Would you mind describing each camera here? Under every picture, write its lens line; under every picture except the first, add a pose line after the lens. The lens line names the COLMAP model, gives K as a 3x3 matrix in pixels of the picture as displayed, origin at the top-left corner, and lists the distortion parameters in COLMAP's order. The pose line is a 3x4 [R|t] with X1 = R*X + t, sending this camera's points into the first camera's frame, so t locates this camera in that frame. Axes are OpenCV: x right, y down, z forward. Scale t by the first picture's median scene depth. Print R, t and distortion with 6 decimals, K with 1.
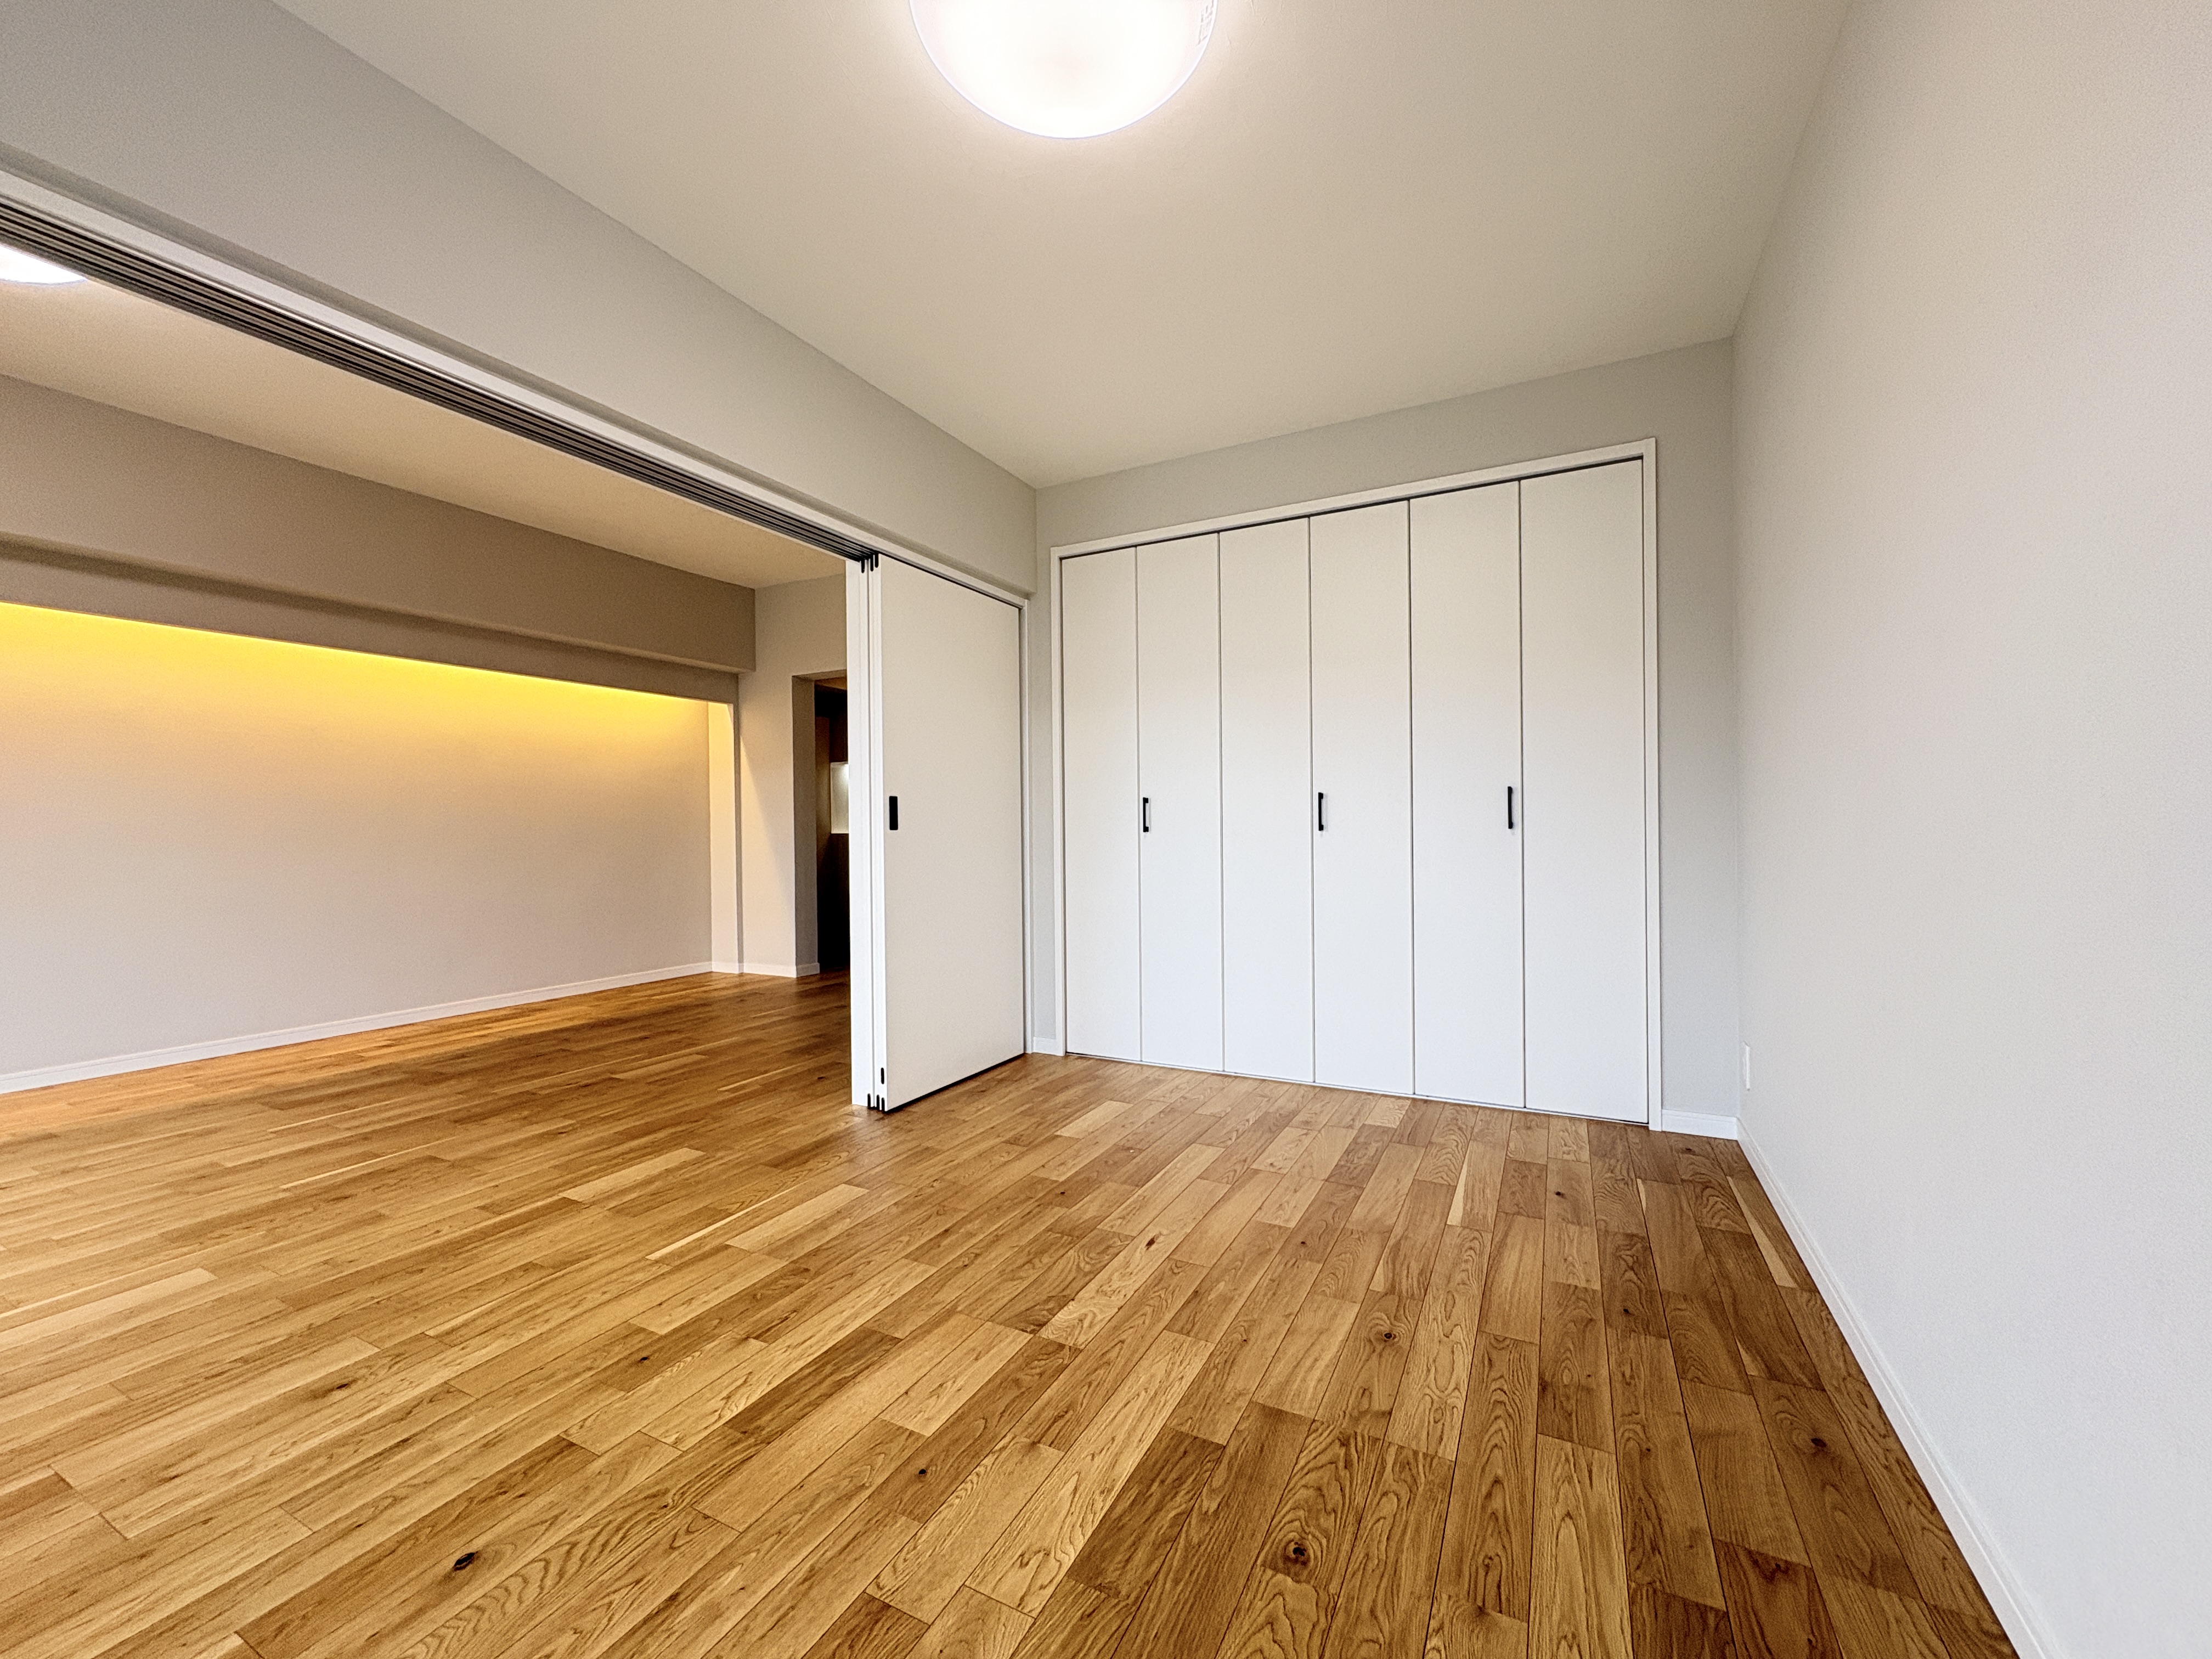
lens RADIAL K [[879.8, 0, 1107.7], [0, 879.8, 830.7], [0, 0, 1]] dist [0.001220, -0.000085]
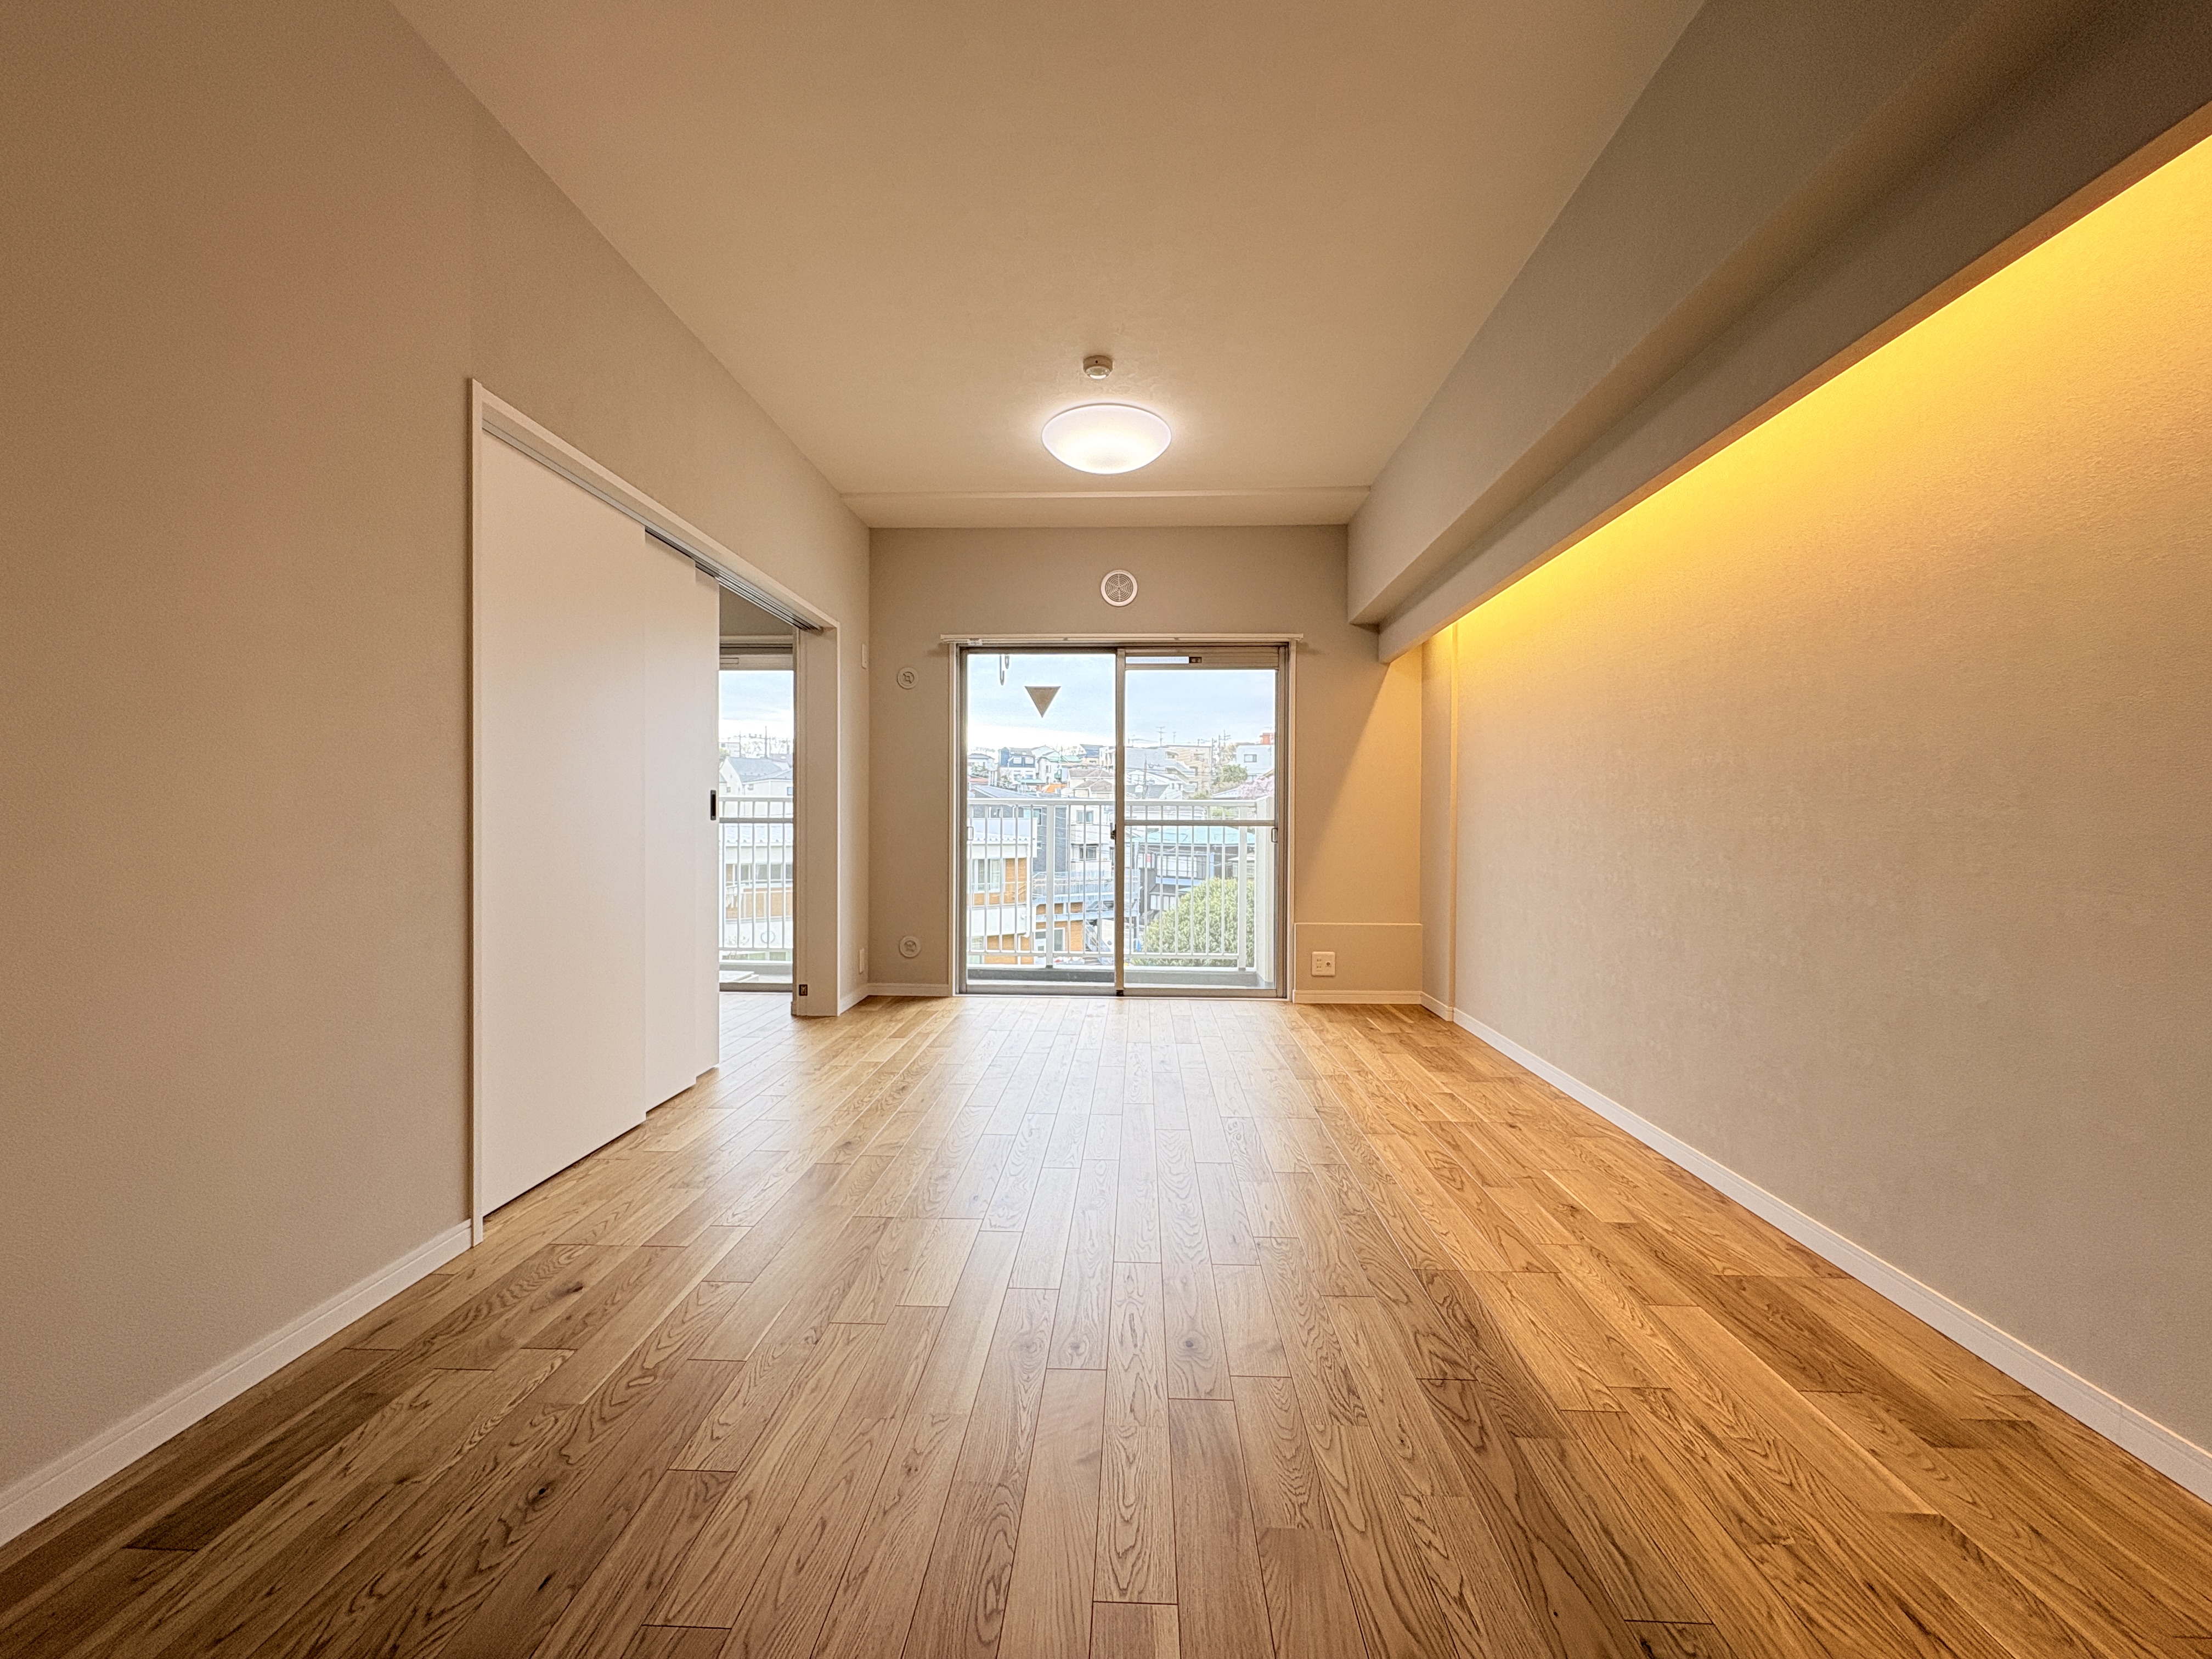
lens RADIAL K [[879.8, 0, 1107.7], [0, 879.8, 830.7], [0, 0, 1]] dist [0.001220, -0.000085]
pose [[-0.906288, 0.009223, -0.422561, -0.629460], [0.003056, 0.999879, 0.015269, 0.001404], [0.422650, 0.012547, -0.906206, 2.558278]]
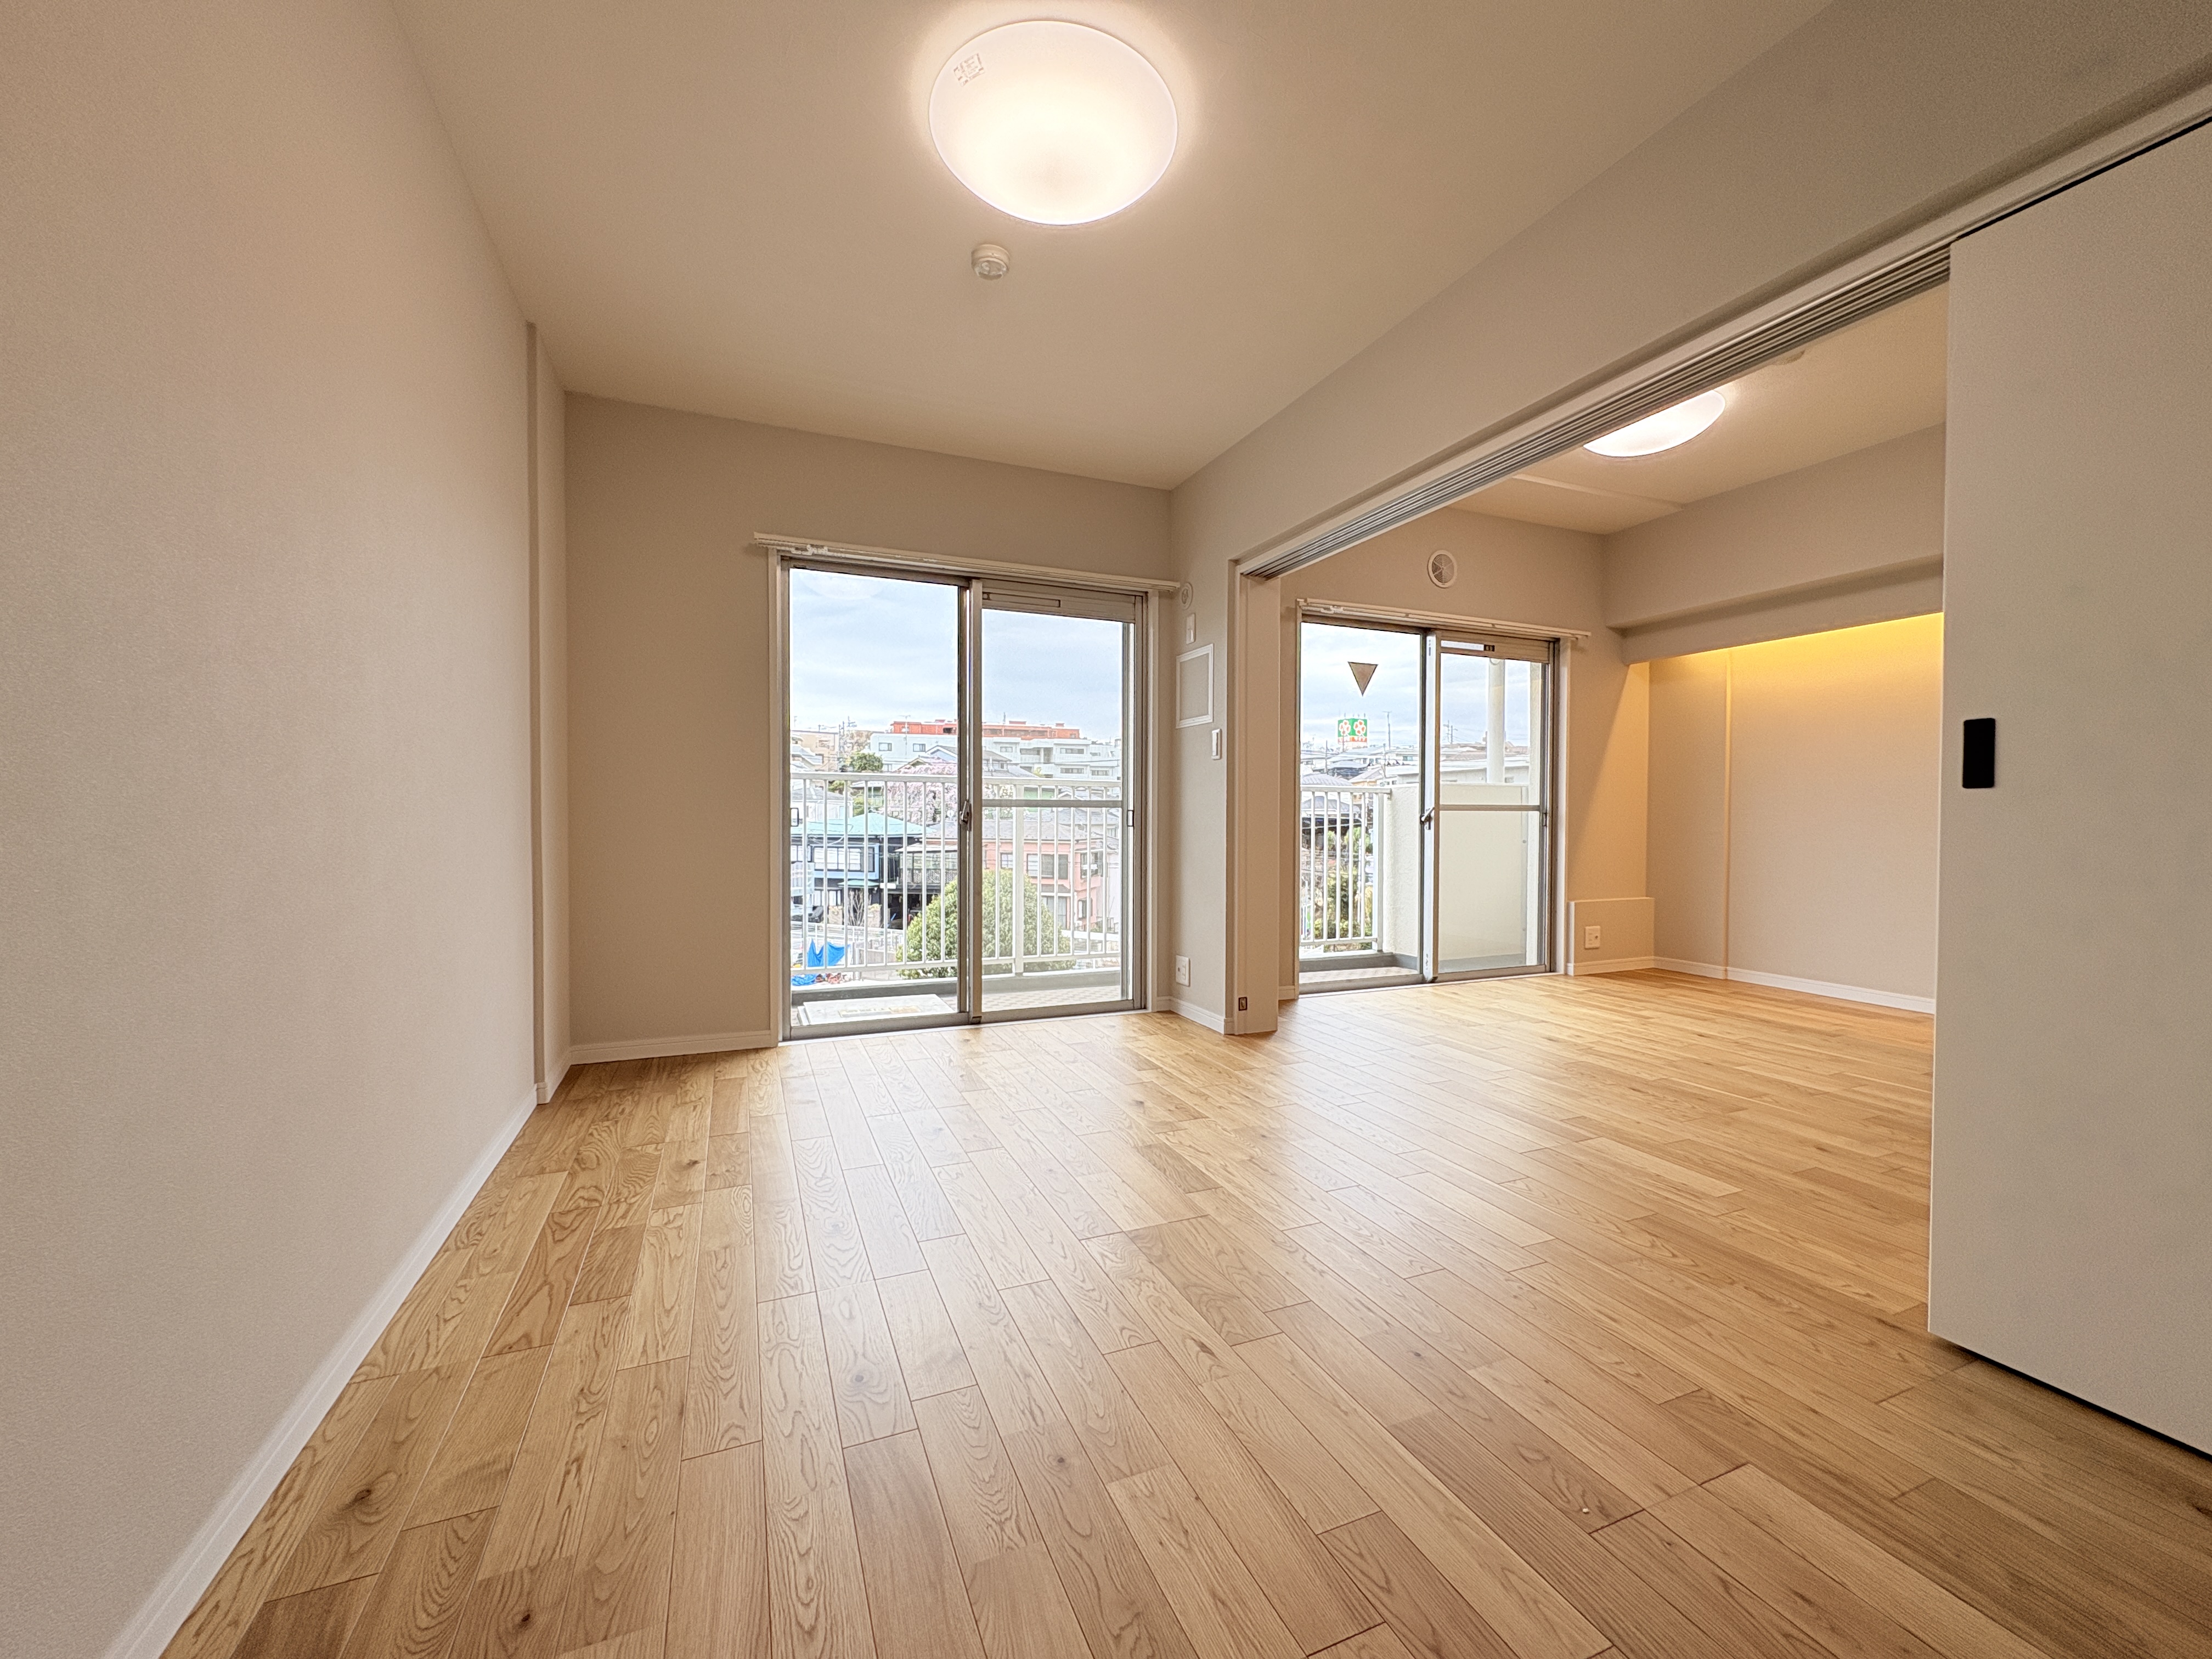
lens RADIAL K [[879.8, 0, 1107.7], [0, 879.8, 830.7], [0, 0, 1]] dist [0.001220, -0.000085]
pose [[-0.640542, 0.021205, -0.767630, 0.622477], [0.000634, 0.999633, 0.027085, 0.013033], [0.767923, 0.016862, -0.640320, 1.324913]]
